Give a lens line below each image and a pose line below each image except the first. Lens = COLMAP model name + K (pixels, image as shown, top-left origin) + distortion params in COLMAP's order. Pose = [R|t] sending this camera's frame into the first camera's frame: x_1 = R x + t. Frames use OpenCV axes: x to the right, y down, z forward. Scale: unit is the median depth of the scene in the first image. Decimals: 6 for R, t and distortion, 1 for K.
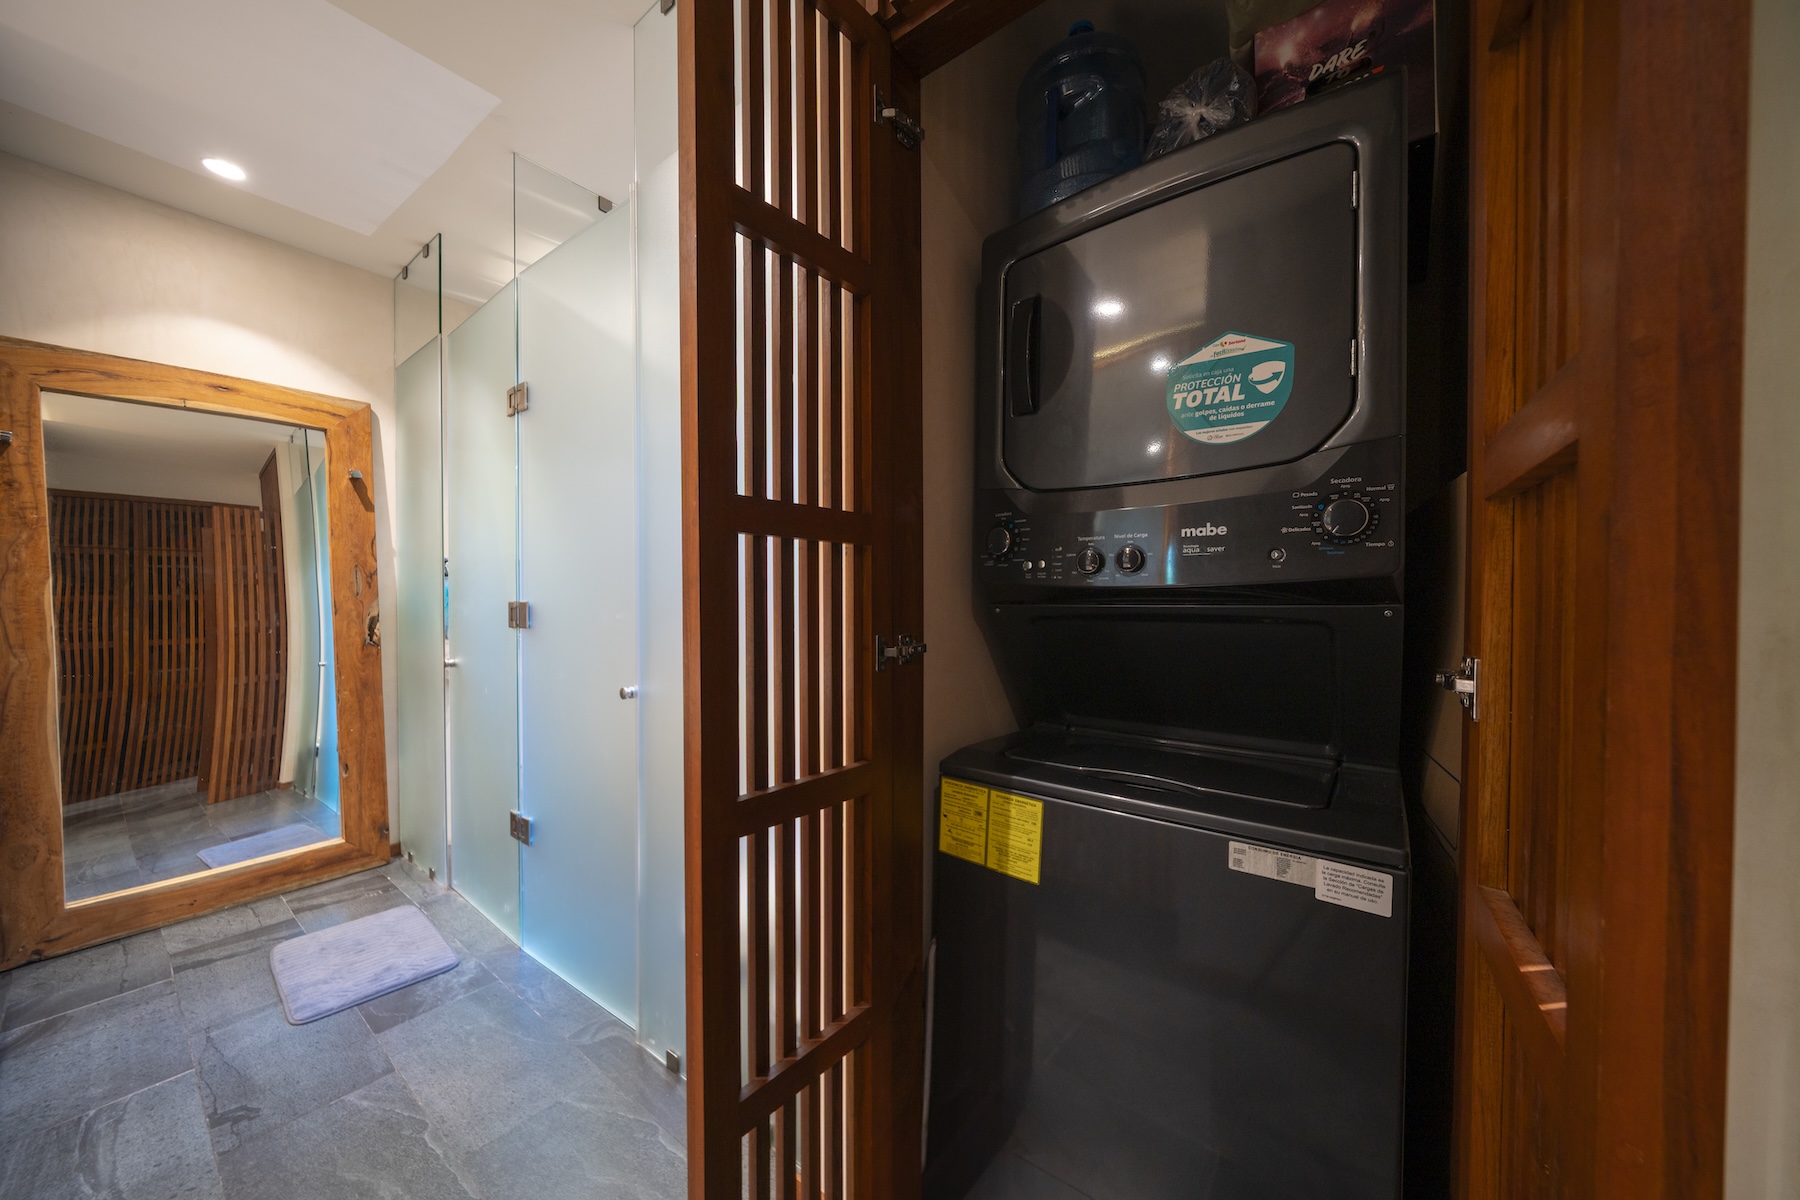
lens RADIAL K [[626.6, 0, 886.0], [0, 626.6, 610.0], [0, 0, 1]] dist [-0.005291, 0.001466]
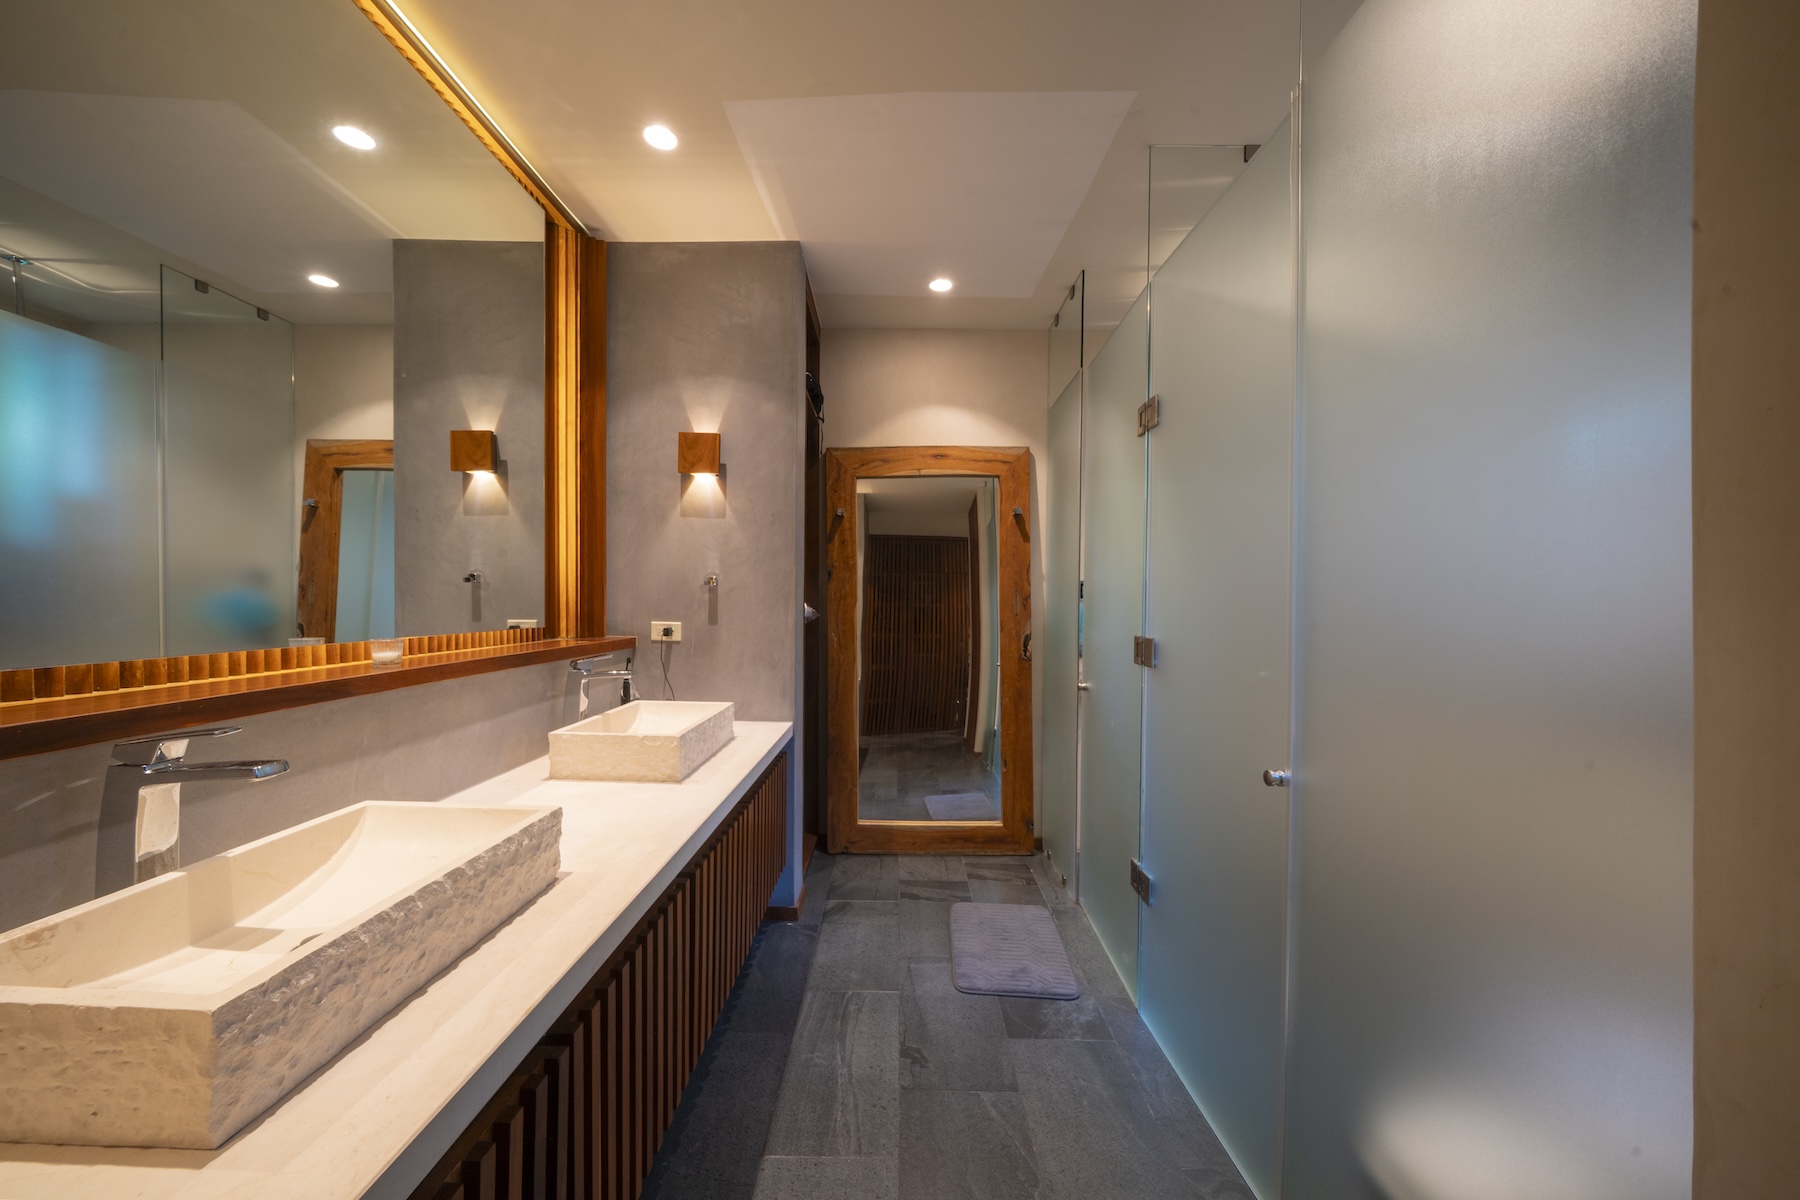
lens RADIAL K [[626.6, 0, 884.2], [0, 626.6, 598.6], [0, 0, 1]] dist [-0.005291, 0.001466]
pose [[0.589776, 0.012716, -0.807467, -0.071308], [-0.026441, 0.999644, -0.003571, -0.052425], [0.807134, 0.023456, 0.589902, 0.146252]]
